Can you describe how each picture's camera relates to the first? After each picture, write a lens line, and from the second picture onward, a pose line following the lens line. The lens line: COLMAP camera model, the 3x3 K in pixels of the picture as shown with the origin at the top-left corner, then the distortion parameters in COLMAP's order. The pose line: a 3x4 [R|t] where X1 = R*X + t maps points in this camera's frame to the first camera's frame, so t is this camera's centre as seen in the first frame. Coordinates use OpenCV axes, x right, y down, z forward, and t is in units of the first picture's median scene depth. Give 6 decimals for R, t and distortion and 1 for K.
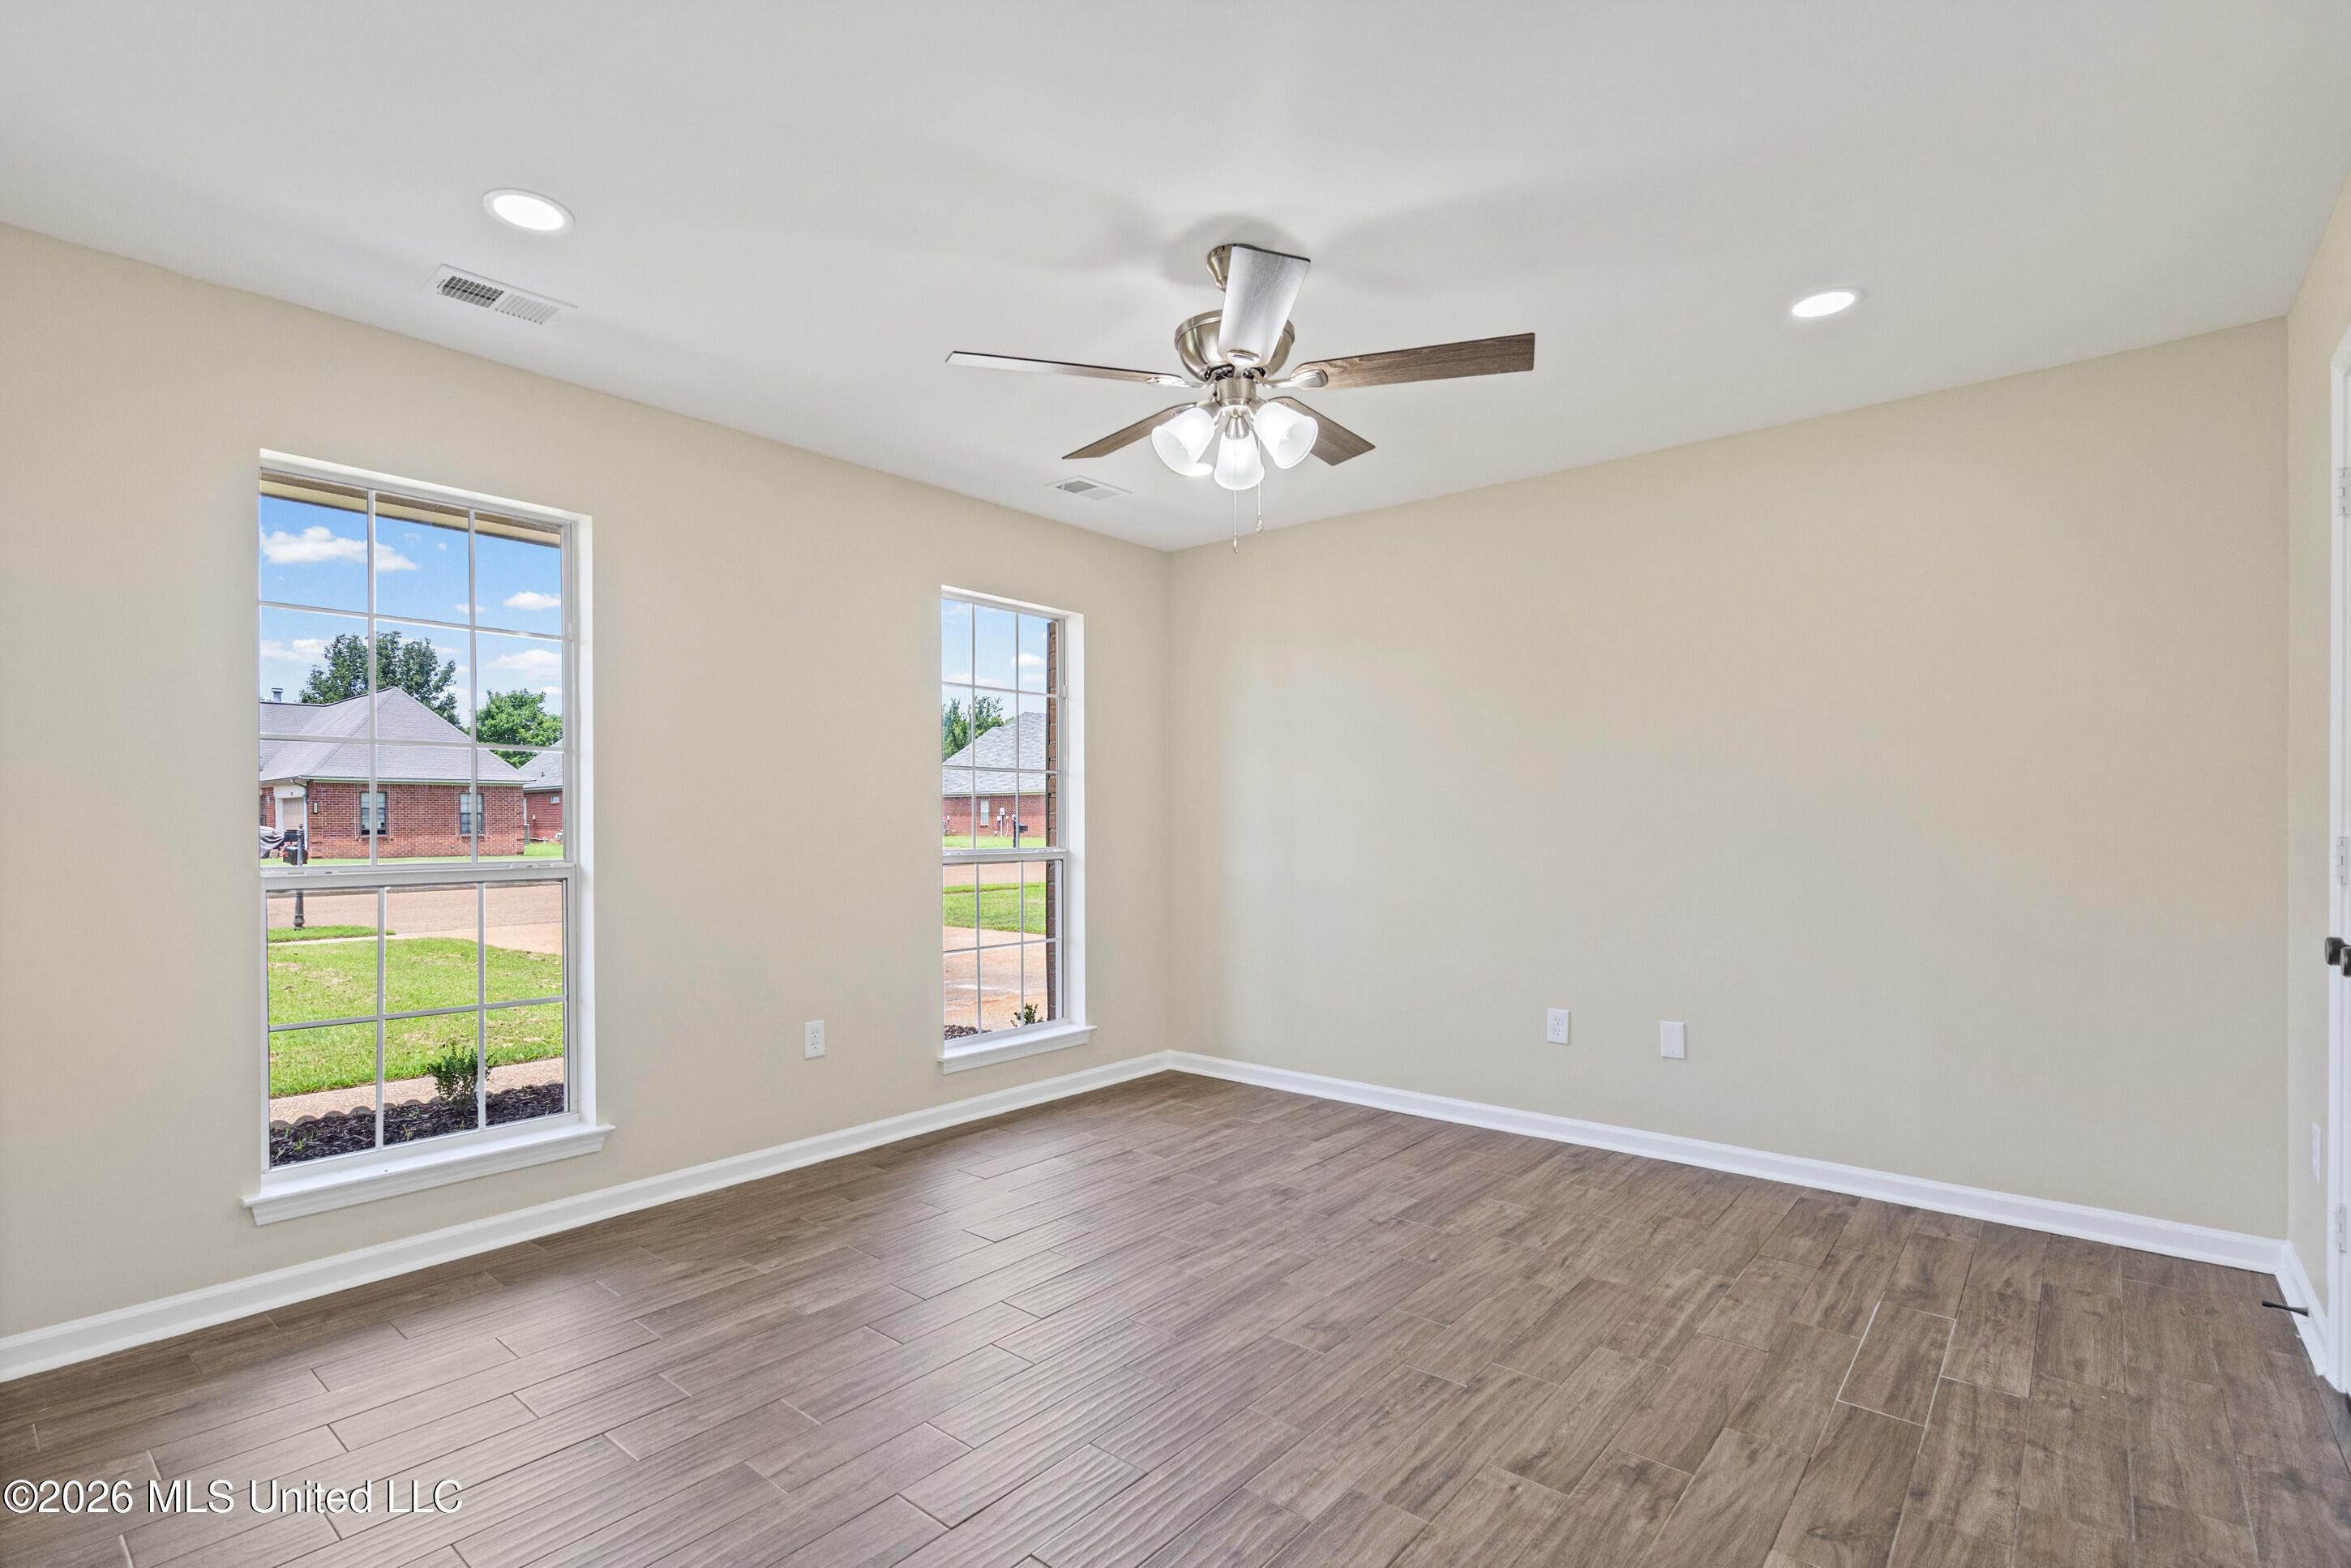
lens RADIAL K [[1084.6, 0, 1174.1], [0, 1084.6, 804.4], [0, 0, 1]] dist [-0.007110, 0.001421]
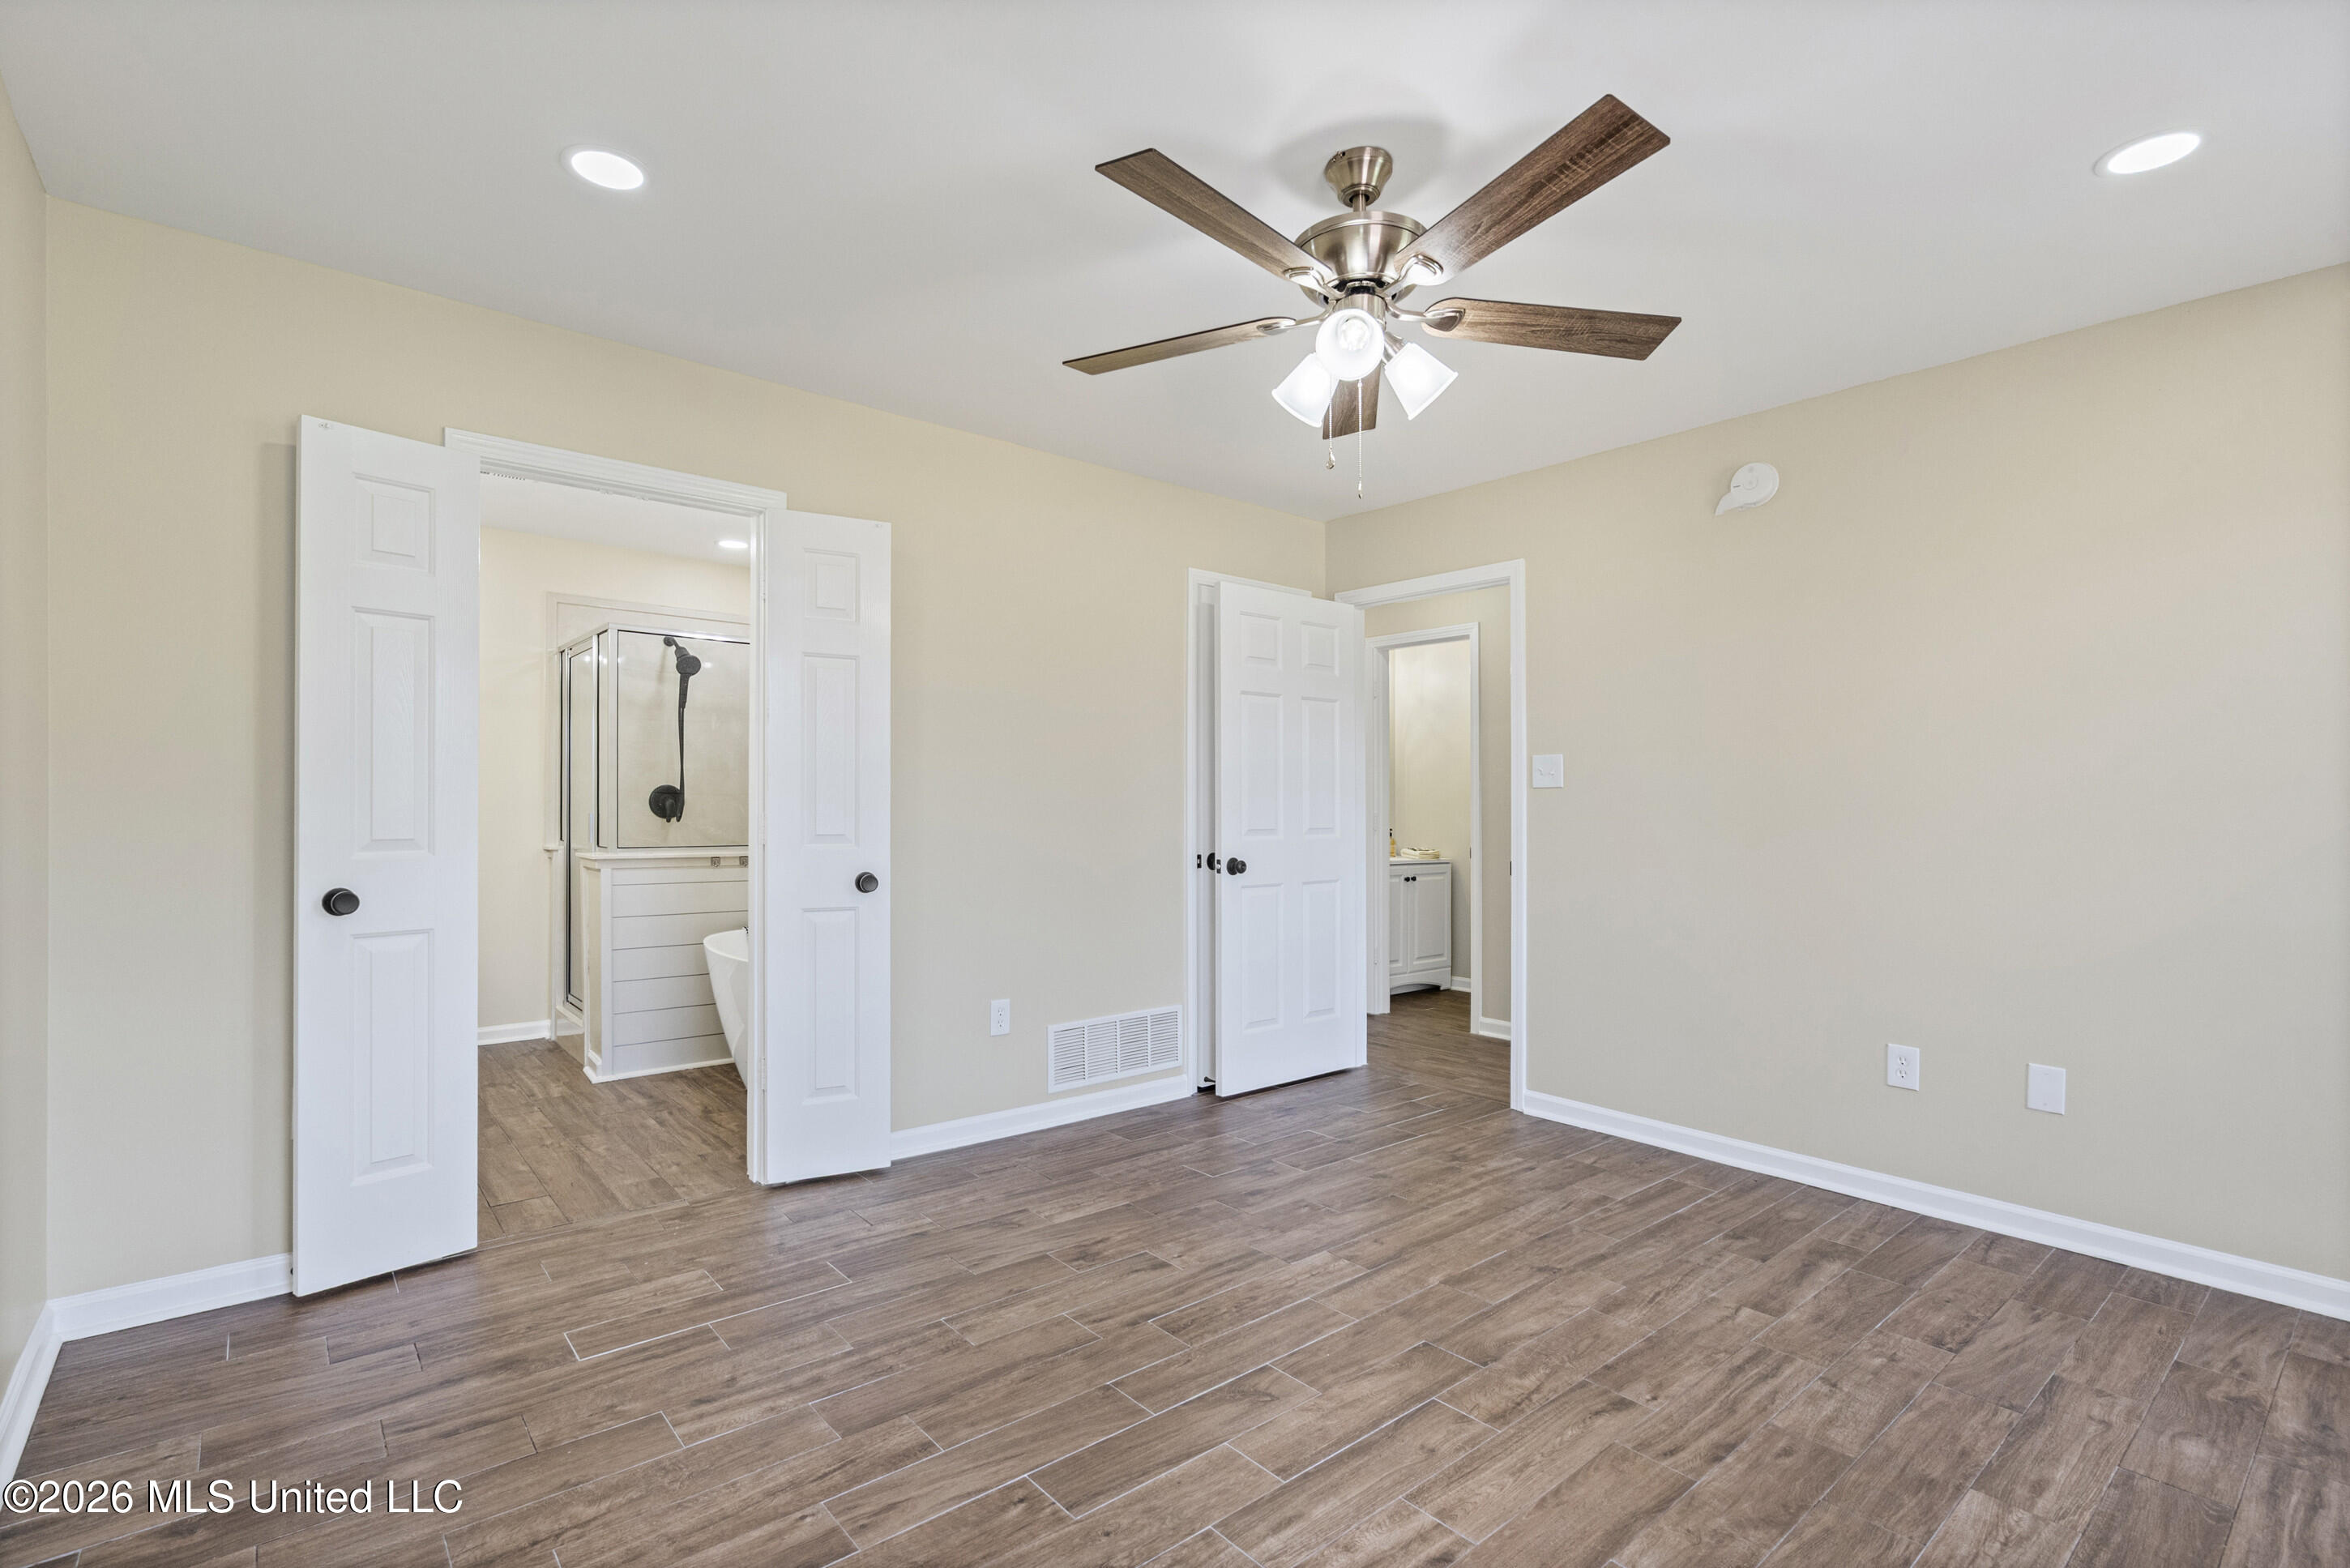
lens RADIAL K [[1084.0, 0, 1177.8], [0, 1084.0, 797.1], [0, 0, 1]] dist [-0.007110, 0.001421]
pose [[-0.986381, -0.001878, 0.164465, 0.063358], [-0.005576, 0.999742, -0.022029, 0.041438], [-0.164381, -0.022647, -0.986137, 1.968367]]
